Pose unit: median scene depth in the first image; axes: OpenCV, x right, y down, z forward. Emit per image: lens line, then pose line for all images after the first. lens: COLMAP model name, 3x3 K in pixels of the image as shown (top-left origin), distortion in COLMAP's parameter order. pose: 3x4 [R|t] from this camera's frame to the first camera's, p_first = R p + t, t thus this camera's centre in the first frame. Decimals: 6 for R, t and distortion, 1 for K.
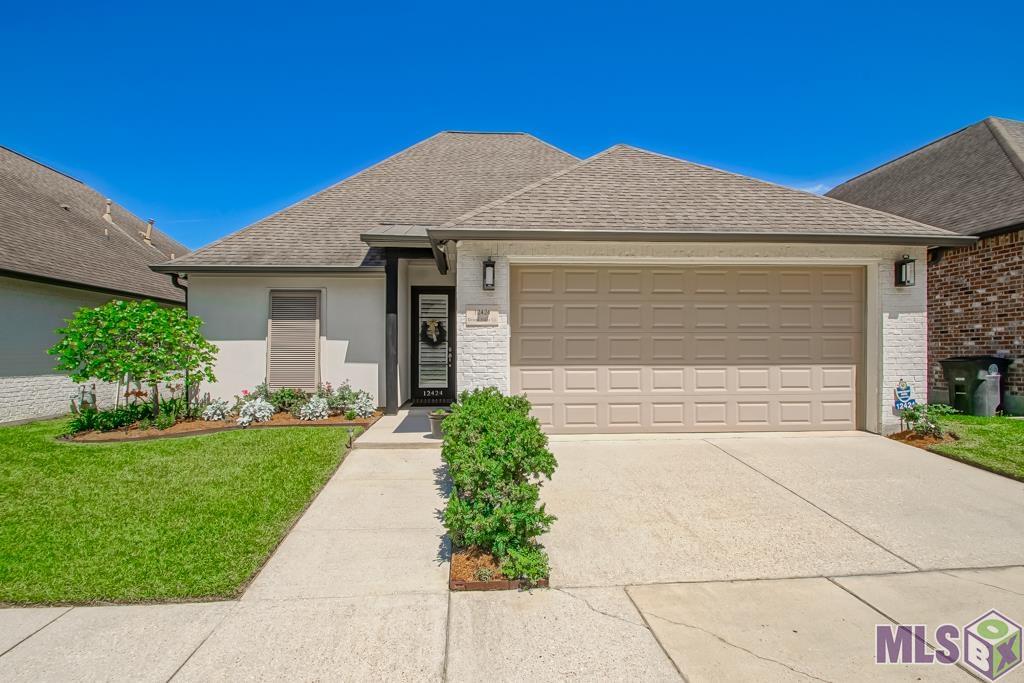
lens RADIAL K [[464.2, 0, 499.3], [0, 464.2, 358.1], [0, 0, 1]] dist [0.004199, -0.006845]
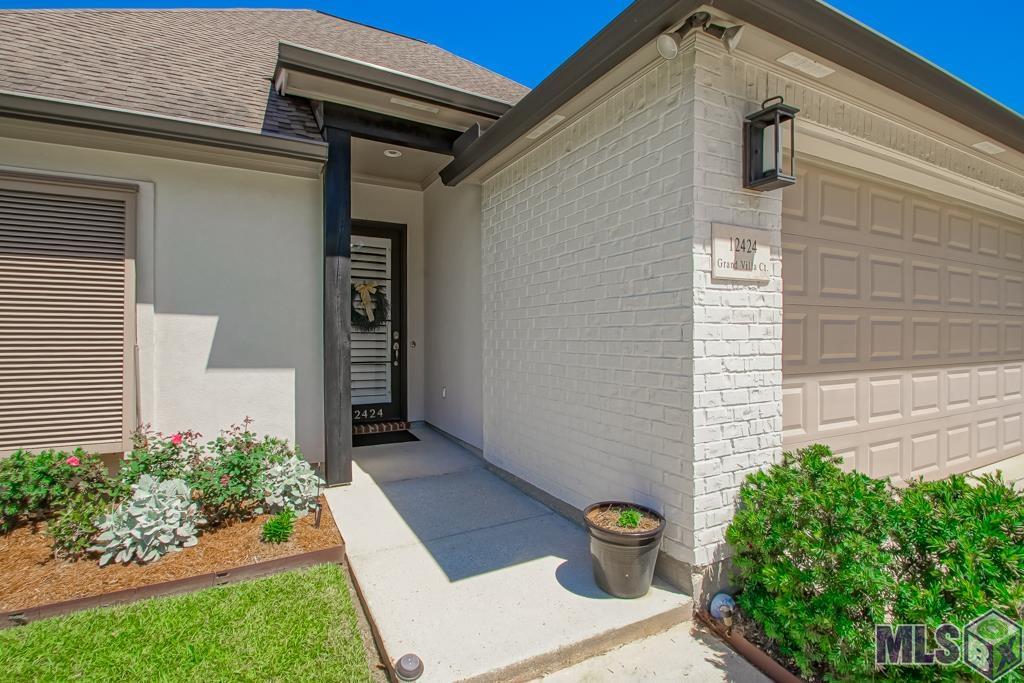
lens RADIAL K [[464.2, 0, 507.3], [0, 464.2, 341.5], [0, 0, 1]] dist [0.004199, -0.006845]
pose [[0.913726, -0.003592, 0.406314, -0.303017], [0.001863, 0.999987, 0.004652, -0.018853], [-0.406326, -0.003493, 0.913721, 0.603614]]
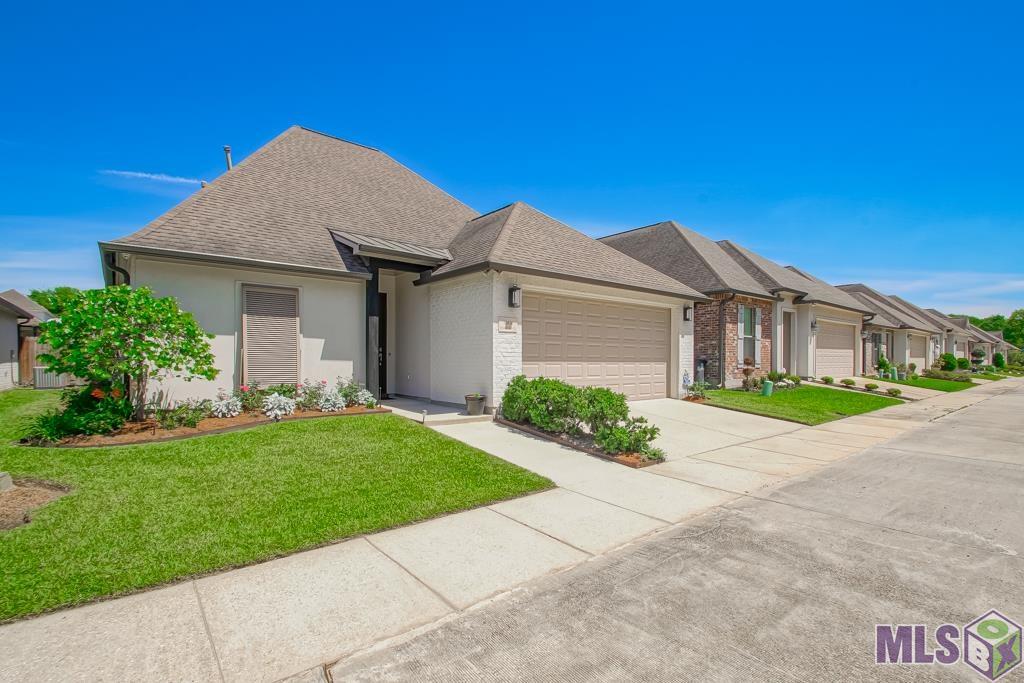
lens RADIAL K [[464.2, 0, 519.8], [0, 464.2, 362.4], [0, 0, 1]] dist [0.004199, -0.006845]
pose [[0.815963, 0.005323, 0.578079, -0.677015], [-0.002752, 0.999982, -0.005324, 0.024012], [-0.578097, 0.002753, 0.815963, -0.138151]]
